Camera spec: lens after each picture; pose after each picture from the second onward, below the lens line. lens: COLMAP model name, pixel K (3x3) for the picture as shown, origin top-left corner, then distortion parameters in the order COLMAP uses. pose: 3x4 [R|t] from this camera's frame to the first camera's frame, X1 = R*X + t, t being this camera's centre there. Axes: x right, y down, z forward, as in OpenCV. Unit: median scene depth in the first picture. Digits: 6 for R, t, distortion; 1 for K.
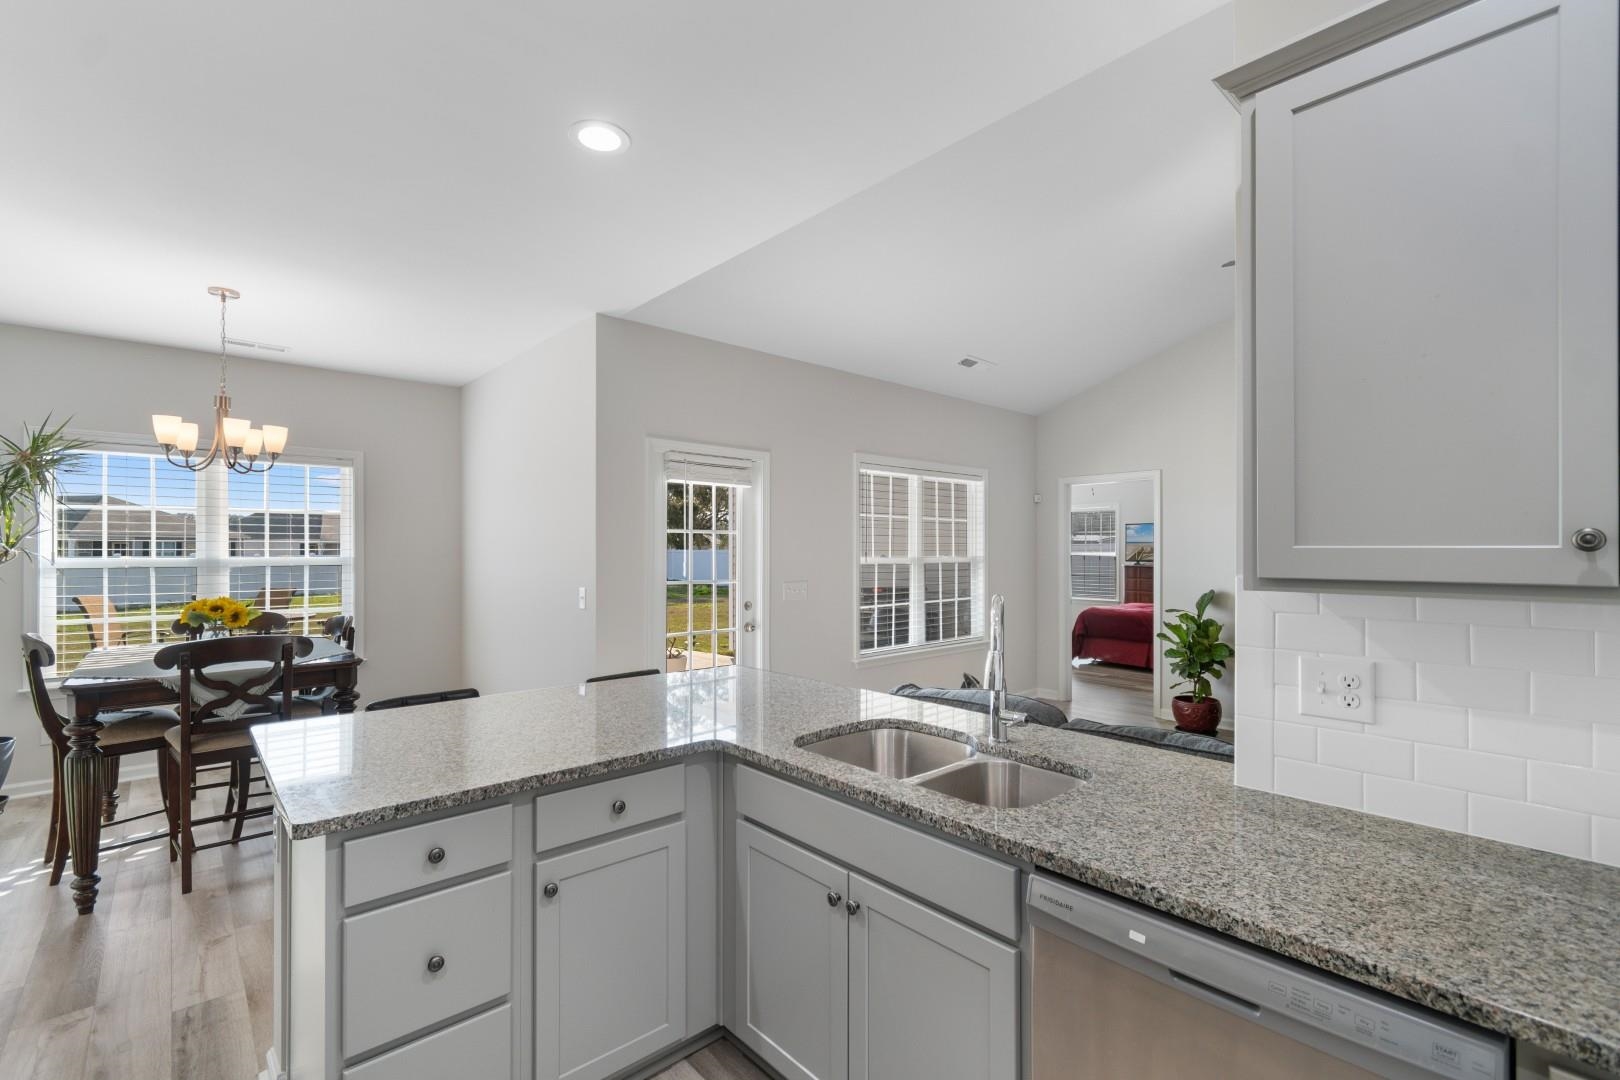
lens RADIAL K [[714.7, 0, 810.1], [0, 714.7, 547.3], [0, 0, 1]] dist [0.001319, -0.000152]
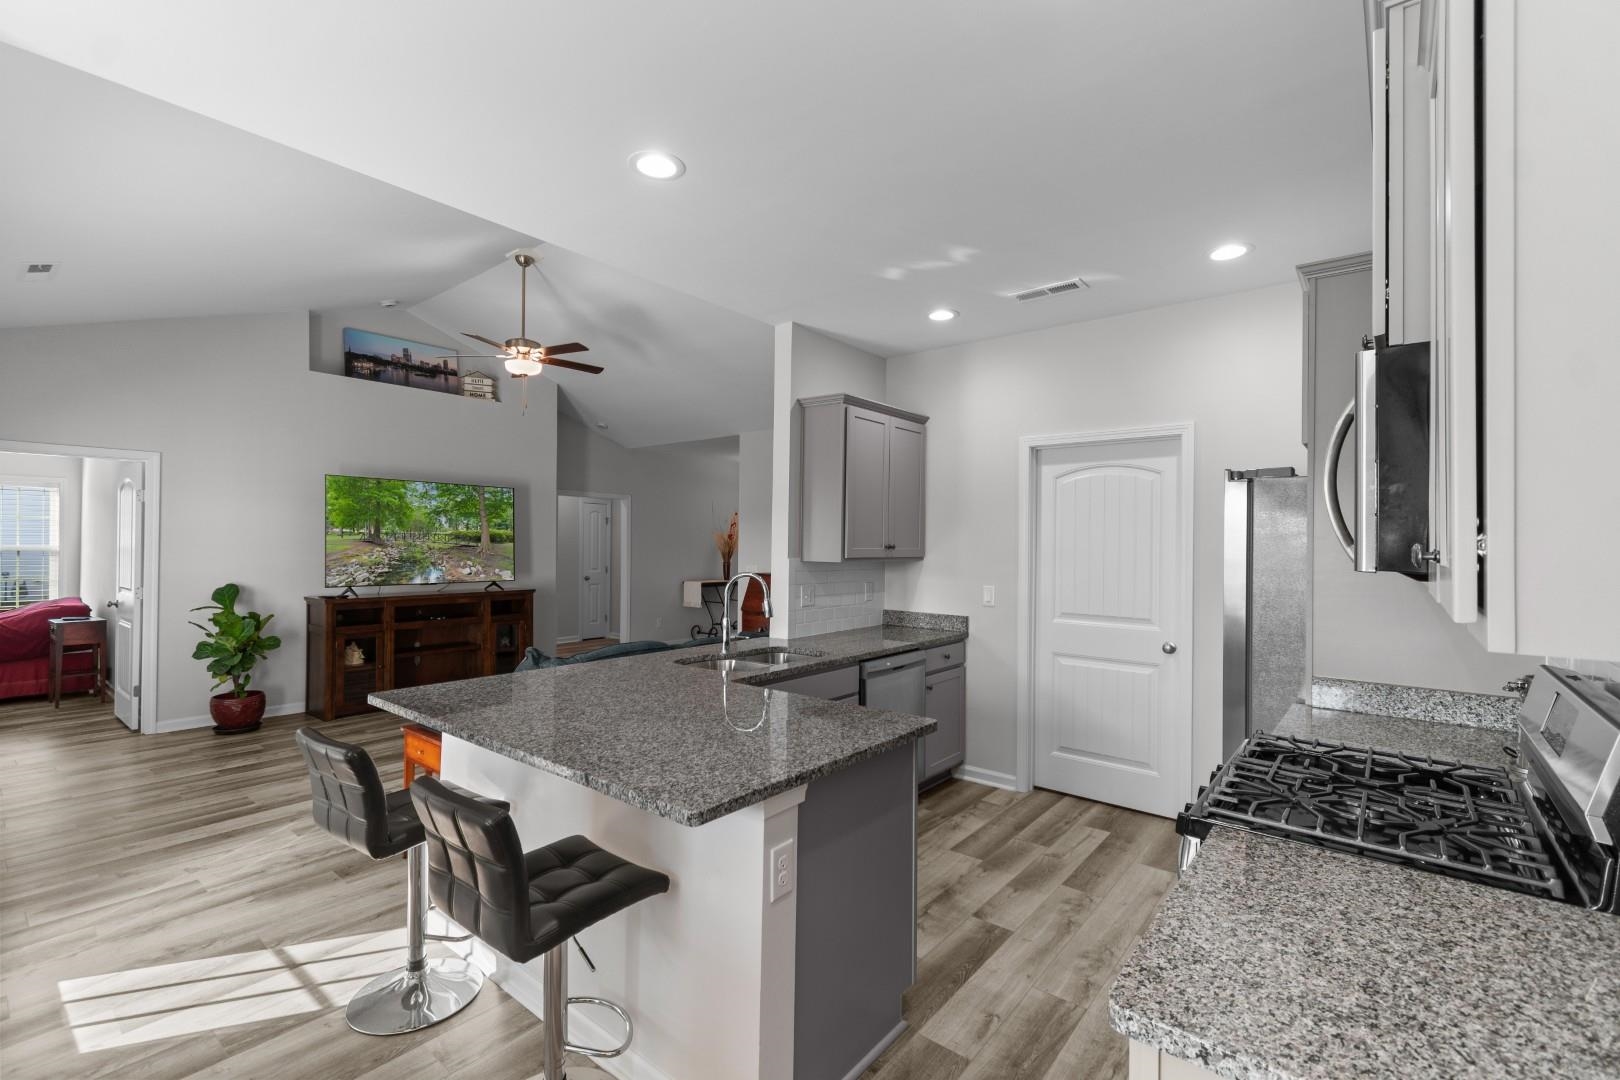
lens RADIAL K [[709.7, 0, 810.0], [0, 709.7, 540.0], [0, 0, 1]] dist [-0.001492, -0.000376]
pose [[-0.151168, 0.003071, 0.988503, -1.006182], [-0.009421, 0.999945, -0.004547, -0.009078], [-0.988463, -0.010000, -0.151131, 0.673410]]
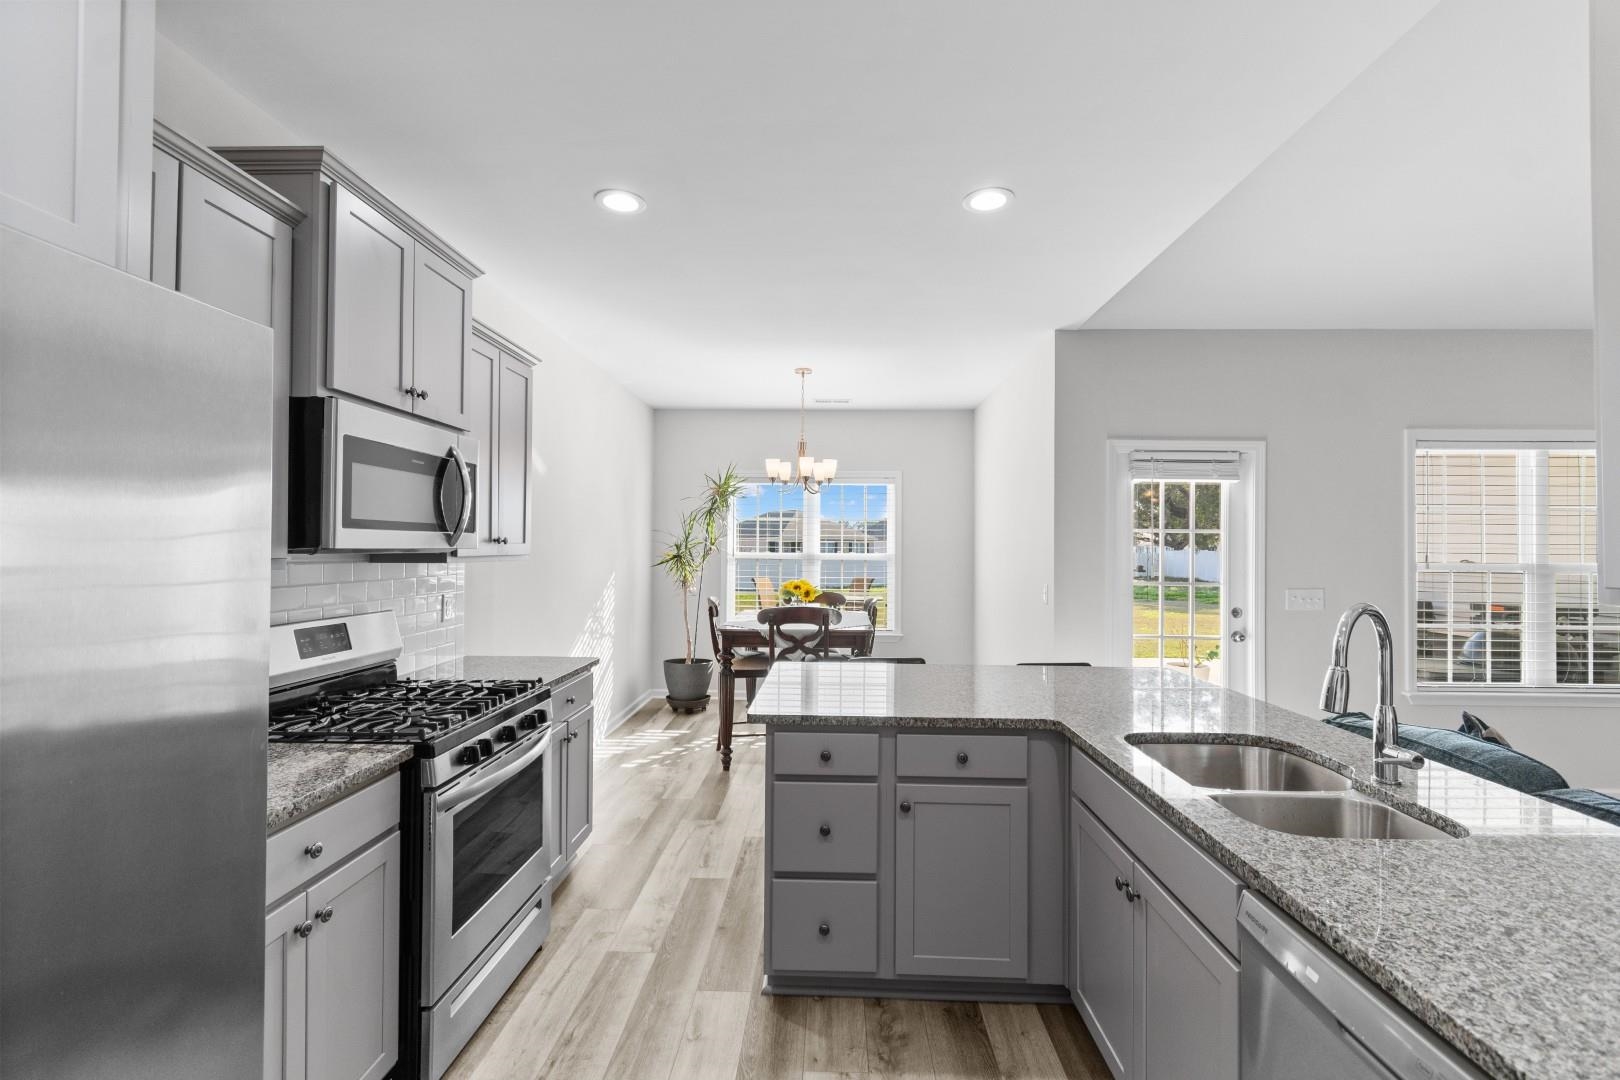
lens RADIAL K [[709.7, 0, 810.0], [0, 709.7, 540.0], [0, 0, 1]] dist [-0.001492, -0.000376]
pose [[0.722154, -0.001753, -0.691730, 0.221933], [-0.006286, 0.999939, -0.009097, 0.002184], [0.691704, 0.010917, 0.722099, -0.033854]]
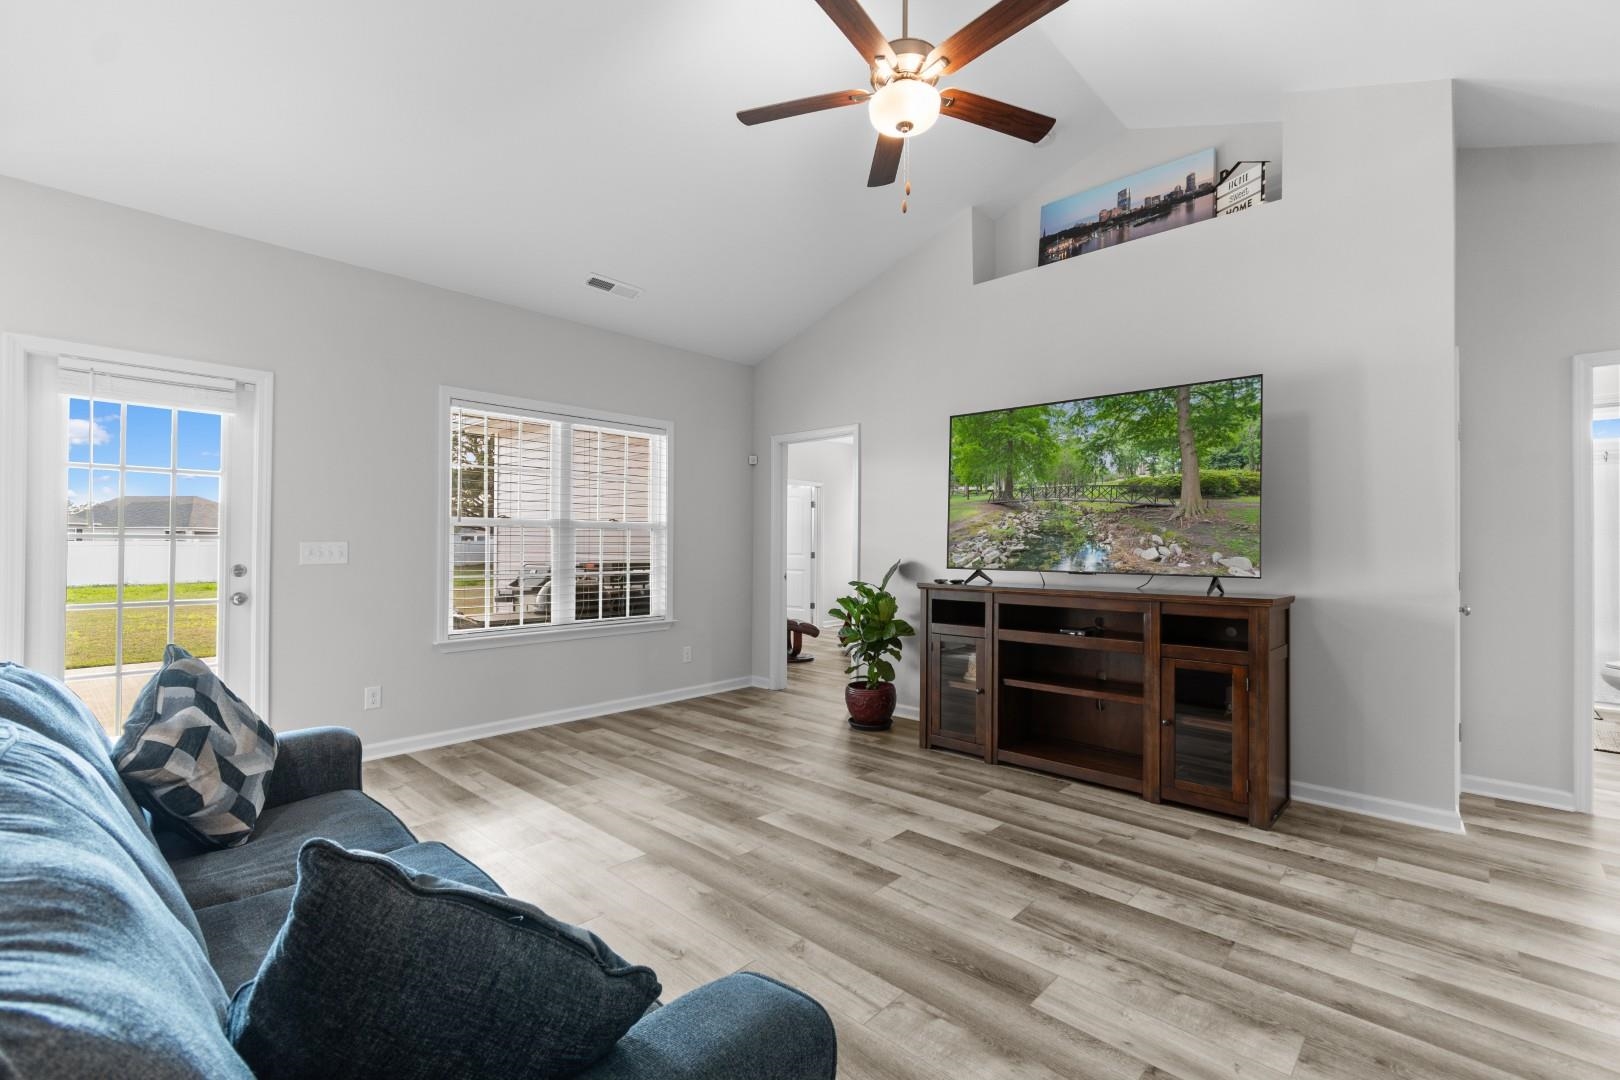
lens RADIAL K [[698.9, 0, 805.6], [0, 698.9, 538.9], [0, 0, 1]] dist [-0.001061, 0.000063]
pose [[0.995988, 0.005311, 0.089334, 0.695033], [-0.004893, 0.999976, -0.004897, 0.074749], [-0.089358, 0.004440, 0.995990, 0.305272]]
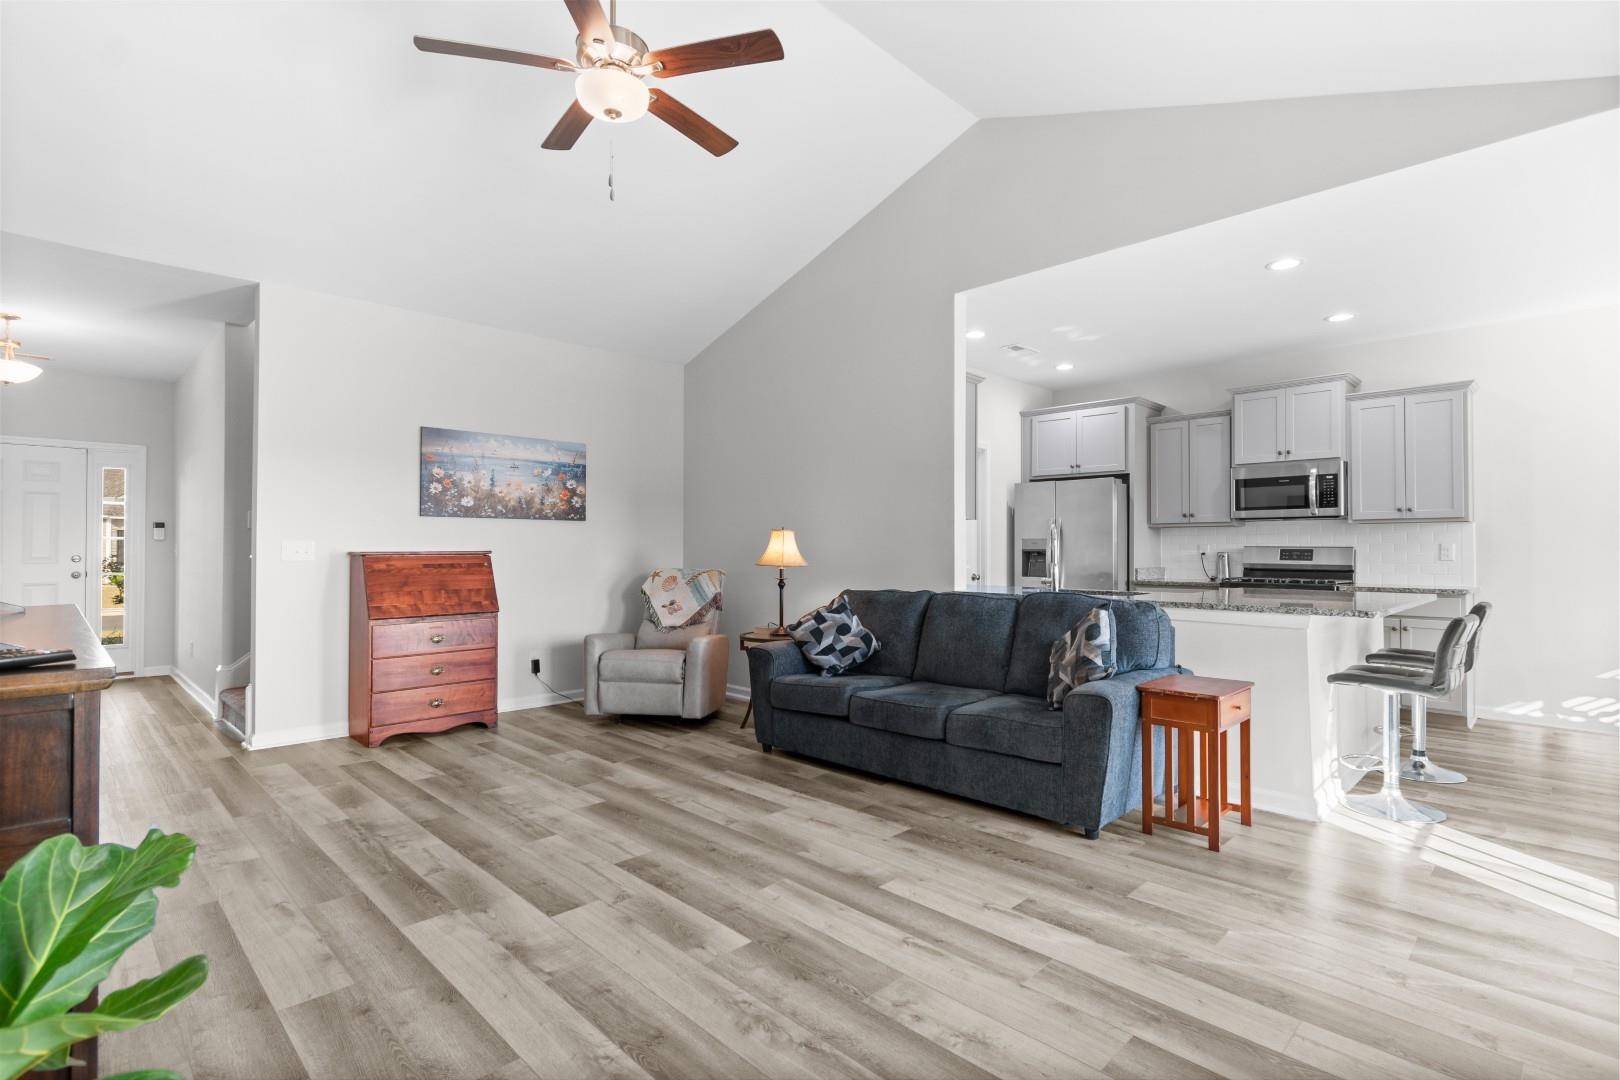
lens RADIAL K [[781.1, 0, 805.3], [0, 781.1, 543.5], [0, 0, 1]] dist [-0.000749, -0.000293]
pose [[-0.998740, -0.003969, -0.050034, 0.703610], [-0.003604, 0.999966, -0.007383, 0.091409], [0.050062, -0.007194, -0.998720, 2.065677]]
